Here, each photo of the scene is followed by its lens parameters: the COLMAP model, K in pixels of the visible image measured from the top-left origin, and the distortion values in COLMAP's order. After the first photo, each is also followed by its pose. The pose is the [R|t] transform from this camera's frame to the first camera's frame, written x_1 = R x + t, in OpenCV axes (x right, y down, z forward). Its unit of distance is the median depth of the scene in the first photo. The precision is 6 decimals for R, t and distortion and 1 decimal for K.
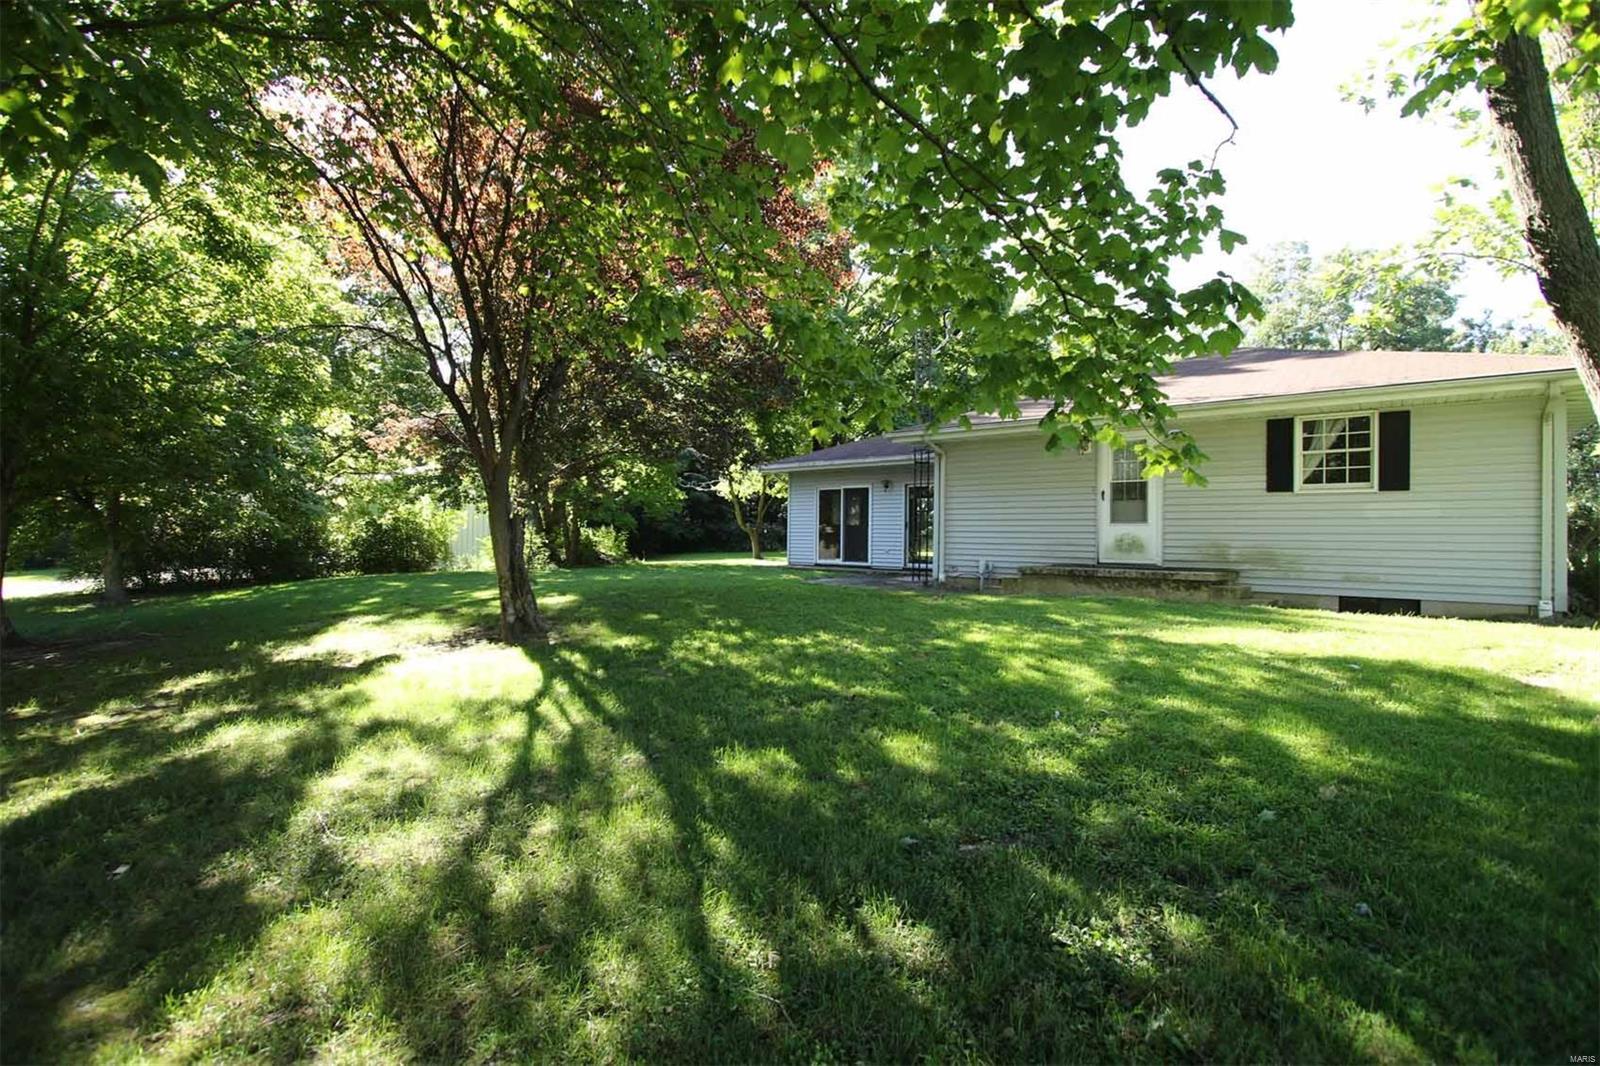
lens RADIAL K [[722.7, 0, 800.0], [0, 722.7, 533.0], [0, 0, 1]] dist [0.000183, -0.000102]
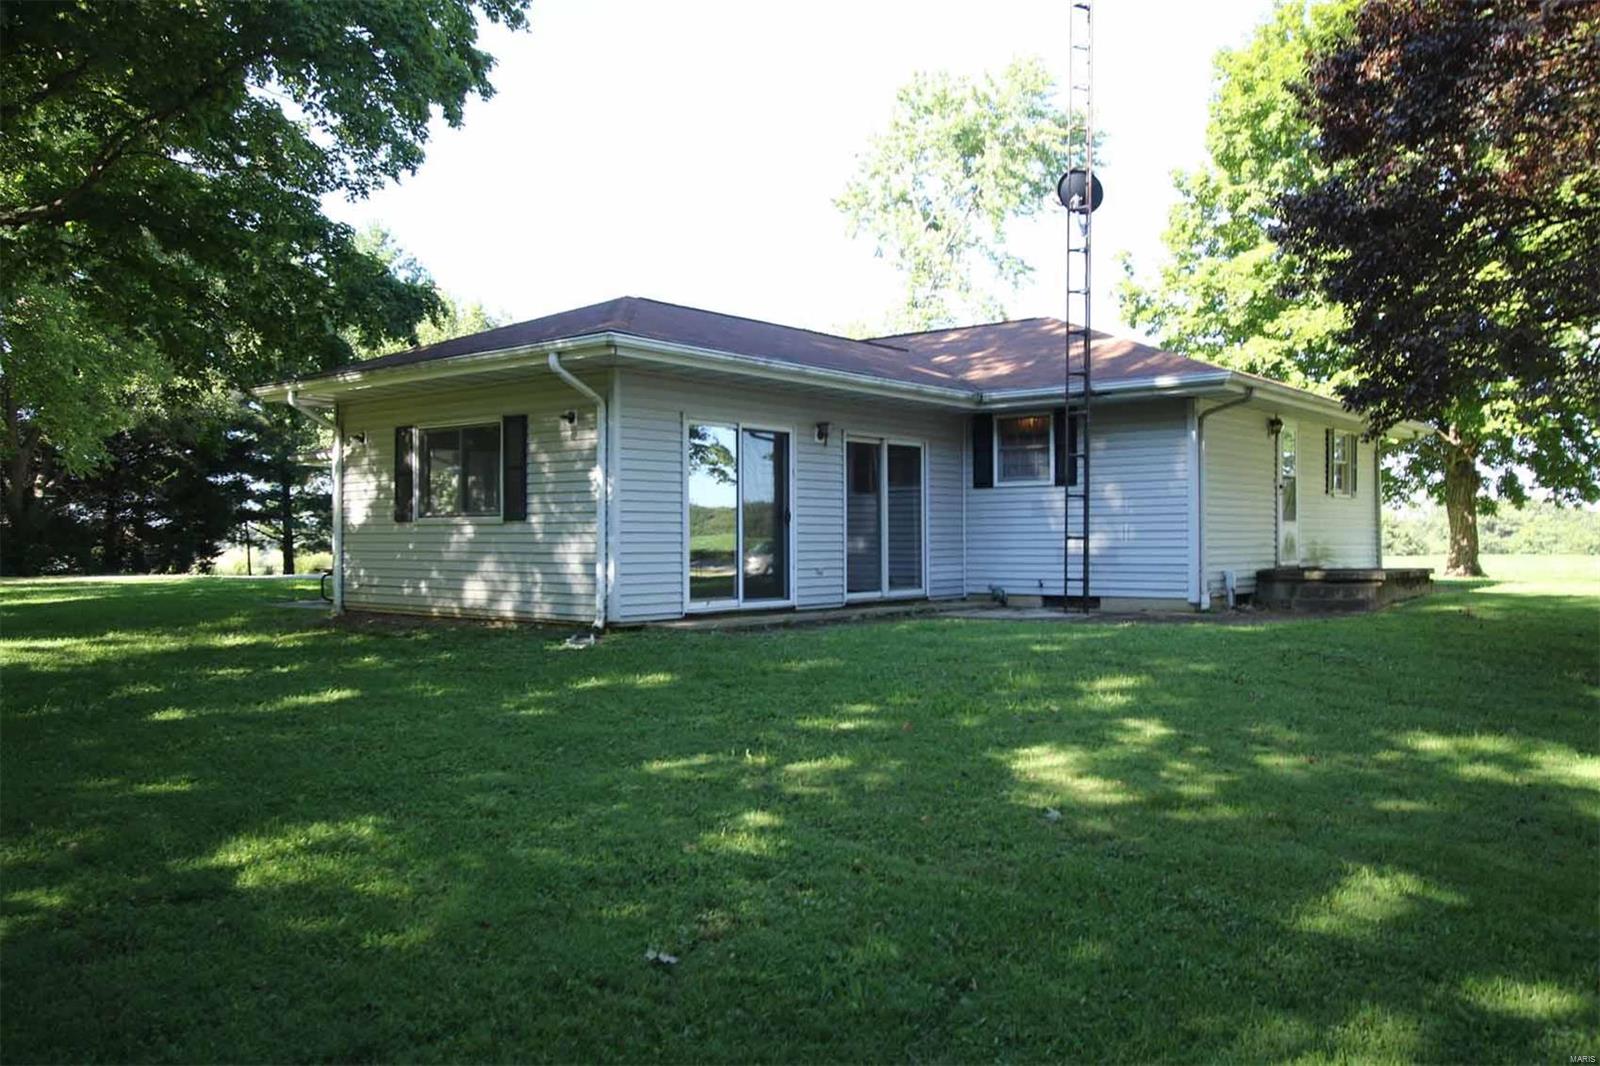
lens RADIAL K [[1284.3, 0, 800.0], [0, 1284.3, 533.0], [0, 0, 1]] dist [0.053035, 0.000577]
pose [[-0.028985, -0.006726, 0.999557, -0.689666], [-0.001138, 0.999977, 0.006696, -0.005537], [-0.999579, -0.000943, -0.028992, 0.989239]]
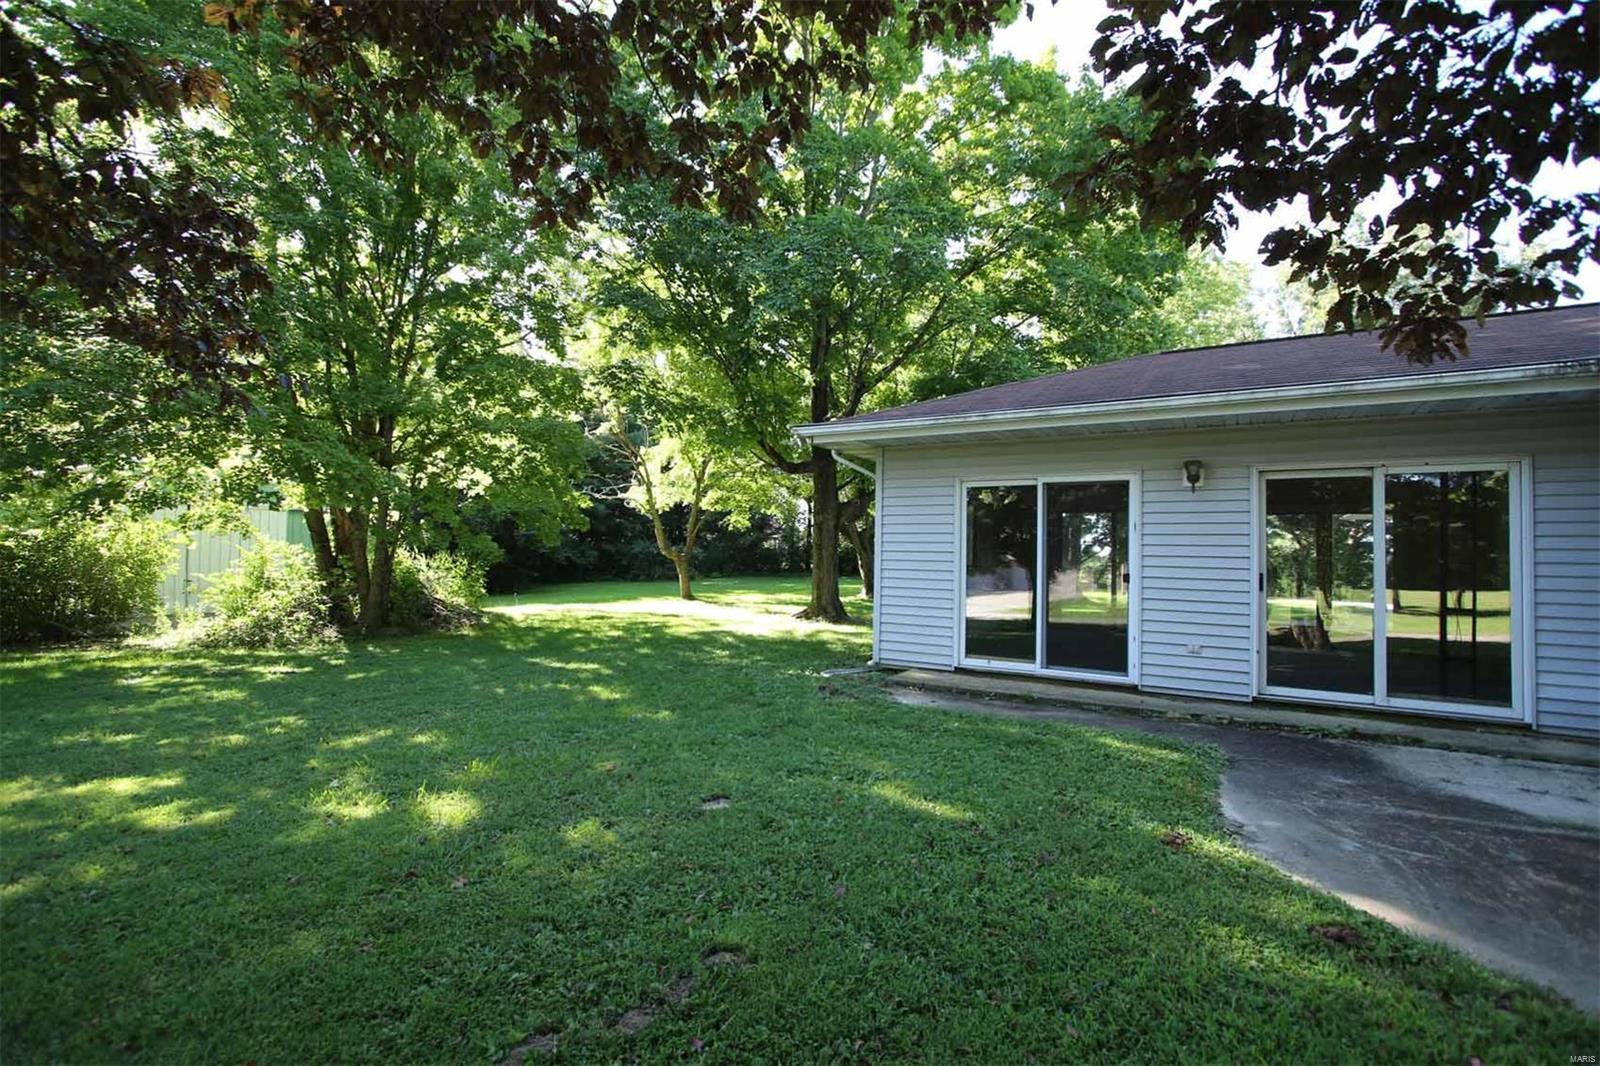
lens RADIAL K [[722.7, 0, 800.0], [0, 722.7, 533.0], [0, 0, 1]] dist [0.000183, -0.000102]
pose [[0.986874, 0.010792, 0.161133, -0.137398], [-0.007140, 0.999705, -0.023230, -0.024054], [-0.161336, 0.021775, 0.986659, 0.628650]]
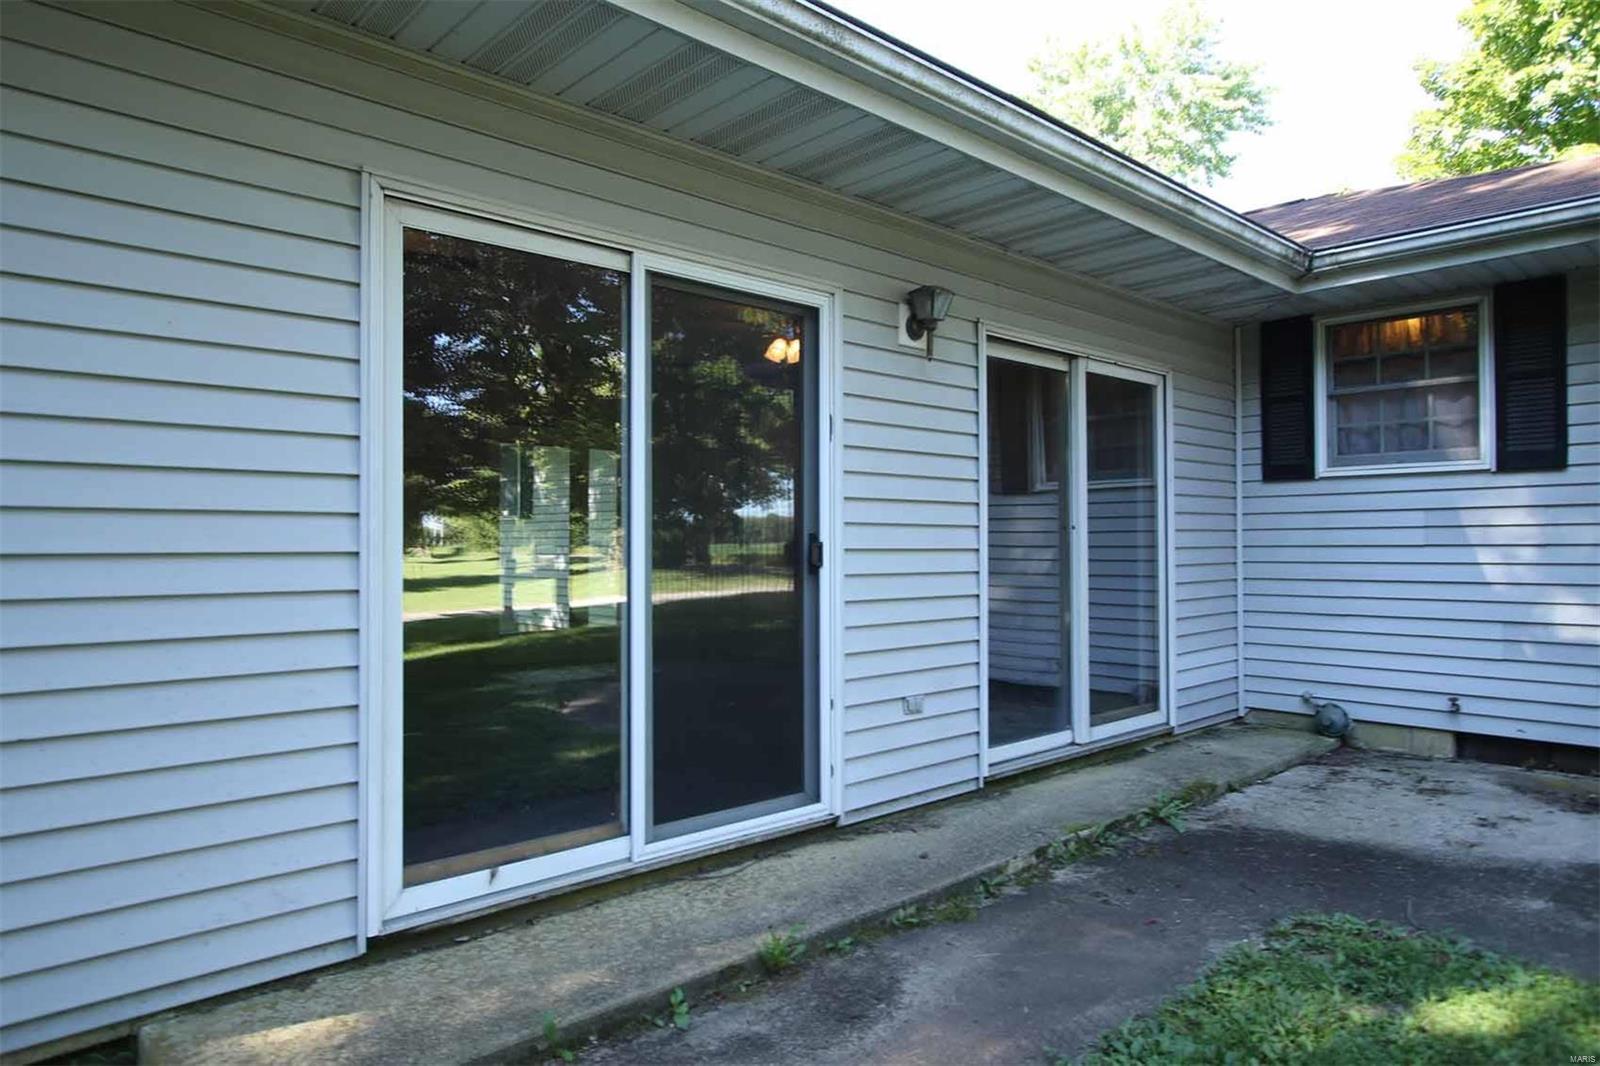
lens RADIAL K [[1020.3, 0, 778.9], [0, 1020.3, 530.8], [0, 0, 1]] dist [-0.000569, -0.000798]
pose [[0.120282, -0.001151, 0.992739, -0.118527], [-0.002304, 0.999996, 0.001439, -0.015476], [-0.992737, -0.002461, 0.120279, 0.955868]]
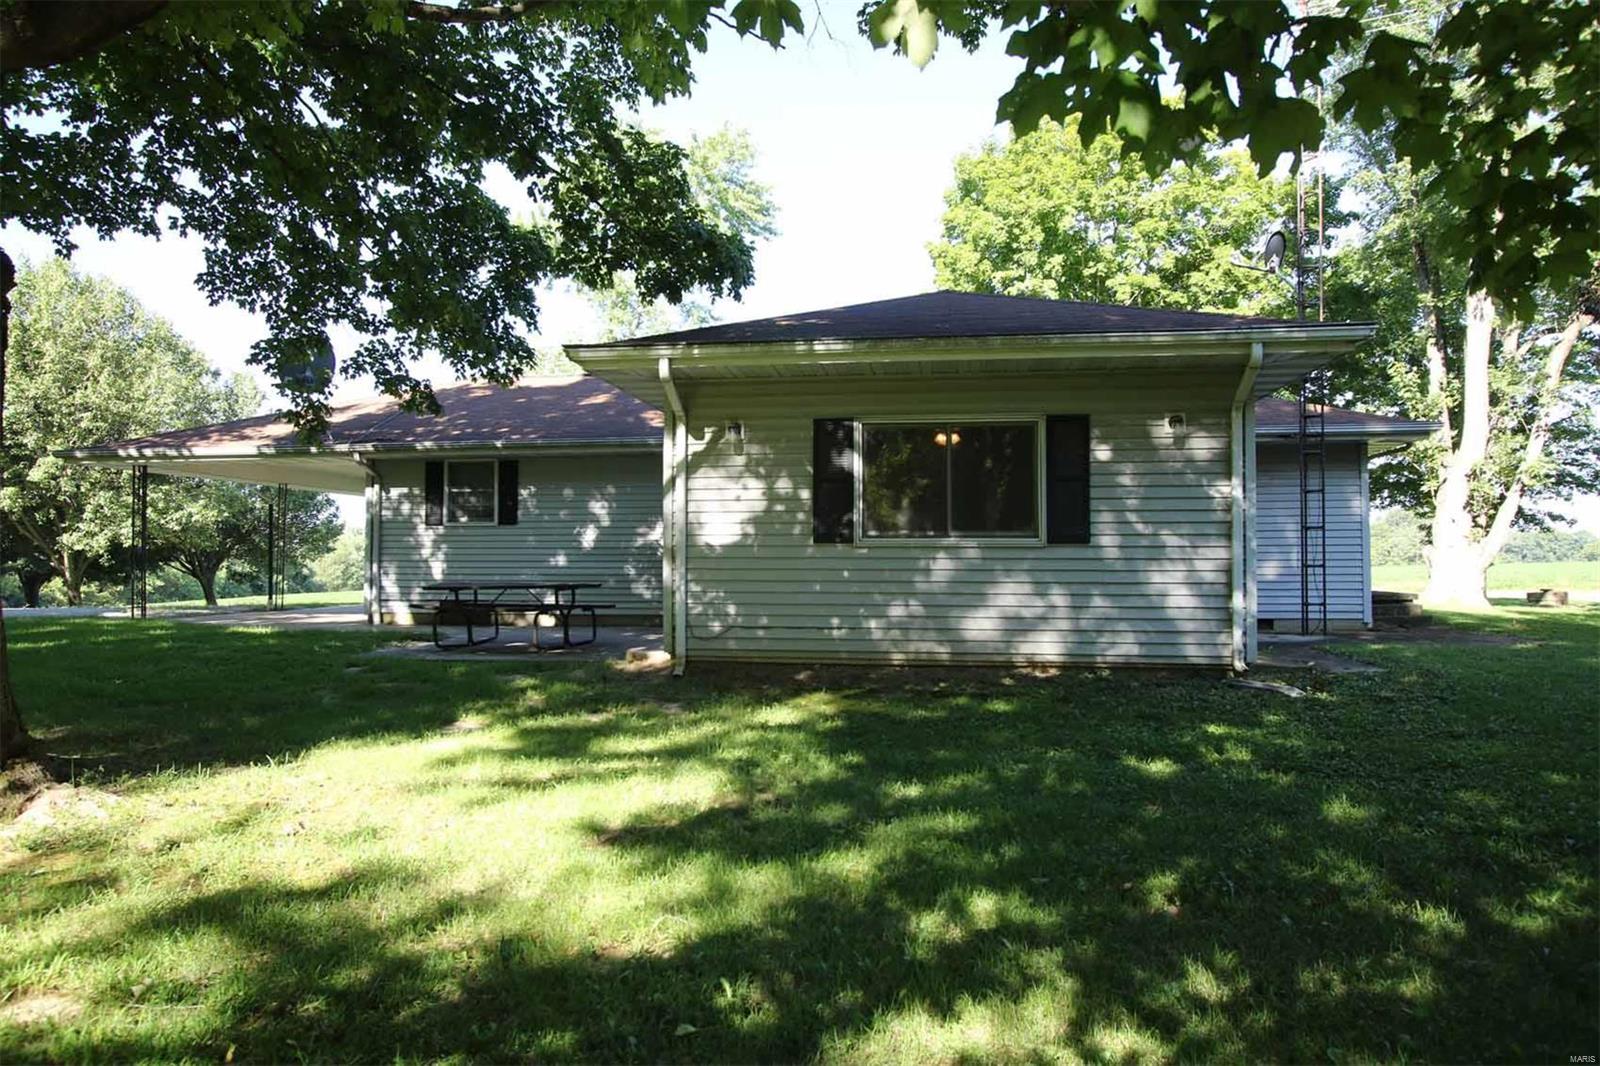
lens RADIAL K [[1111.5, 0, 800.0], [0, 1111.5, 533.0], [0, 0, 1]] dist [-0.000673, 0.000035]
pose [[-0.554422, 0.012141, 0.832147, -0.314142], [-0.009292, 0.999741, -0.020777, -0.000159], [-0.832184, -0.019251, -0.554166, 1.512070]]
